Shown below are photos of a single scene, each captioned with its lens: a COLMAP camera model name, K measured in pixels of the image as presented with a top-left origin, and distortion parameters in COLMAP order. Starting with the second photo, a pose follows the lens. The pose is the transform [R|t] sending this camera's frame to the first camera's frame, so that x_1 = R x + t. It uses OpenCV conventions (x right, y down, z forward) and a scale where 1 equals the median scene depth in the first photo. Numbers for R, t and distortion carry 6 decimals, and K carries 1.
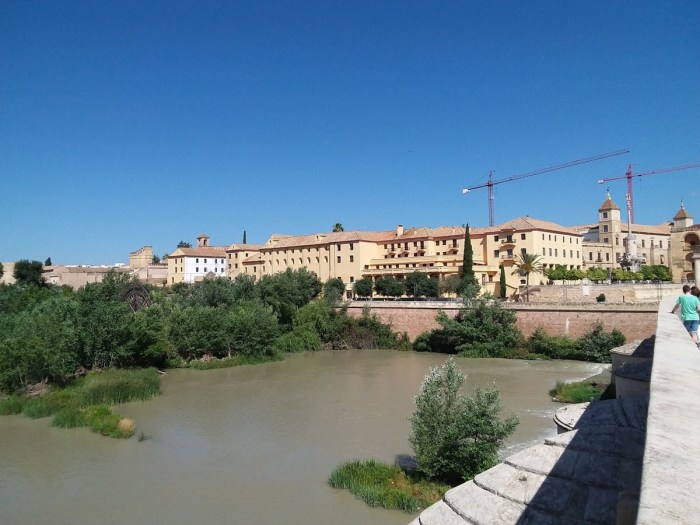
lens RADIAL K [[571.0, 0, 348.3], [0, 571.0, 247.9], [0, 0, 1]] dist [-0.003050, -0.015806]
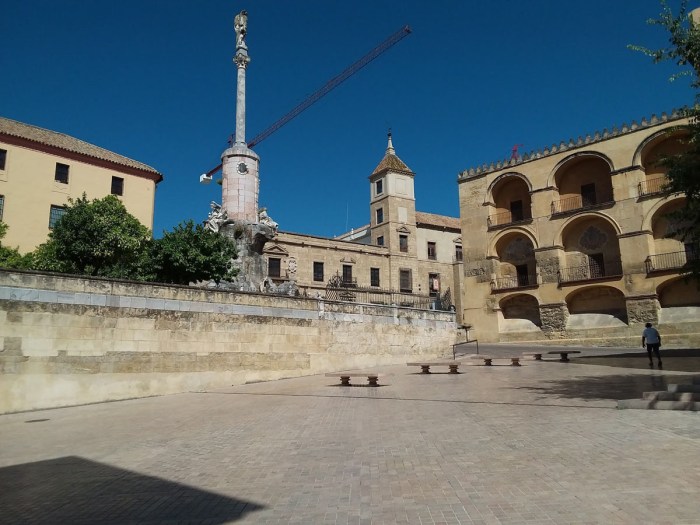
lens RADIAL K [[571.0, 0, 348.3], [0, 571.0, 247.9], [0, 0, 1]] dist [-0.003050, -0.015806]
pose [[0.999283, 0.010098, 0.036491, 0.415066], [-0.005425, 0.992019, -0.125969, 0.048276], [-0.037472, 0.125680, 0.991363, 0.565862]]
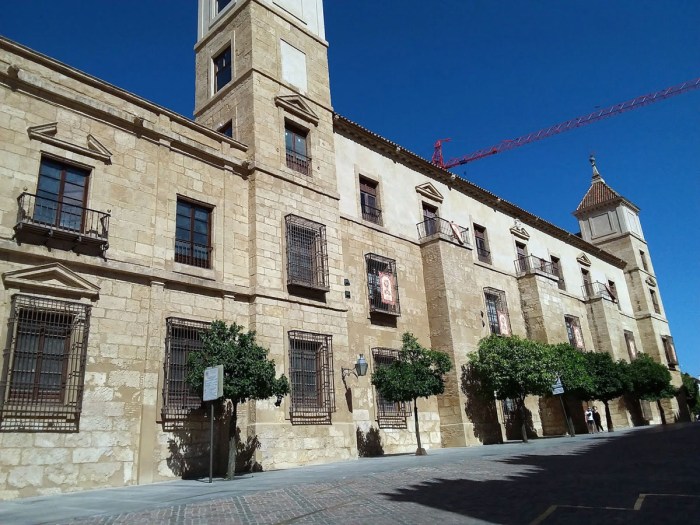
lens RADIAL K [[571.0, 0, 348.3], [0, 571.0, 247.9], [0, 0, 1]] dist [-0.003050, -0.015806]
pose [[0.965521, 0.037454, 0.257618, 0.451228], [0.034108, 0.962865, -0.267821, 0.050458], [-0.258082, 0.267374, 0.928388, 0.878341]]
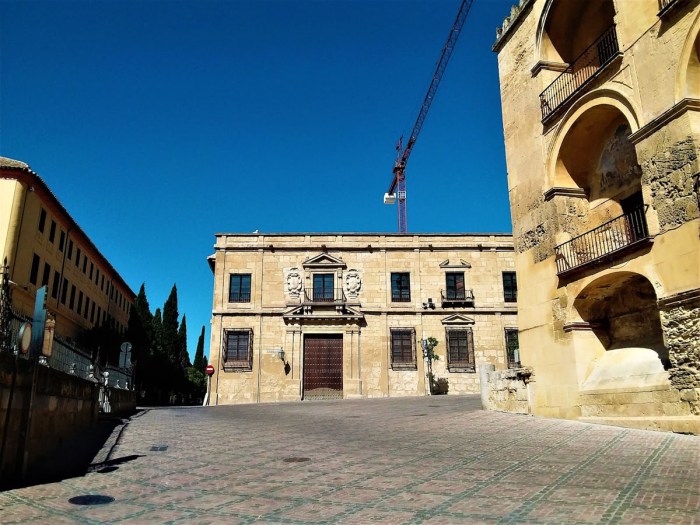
lens RADIAL K [[571.0, 0, 348.3], [0, 571.0, 247.9], [0, 0, 1]] dist [-0.003050, -0.015806]
pose [[0.851324, -0.137838, -0.506210, 0.519501], [0.036617, 0.978128, -0.204756, 0.048525], [0.523362, 0.155778, 0.837751, 0.736593]]
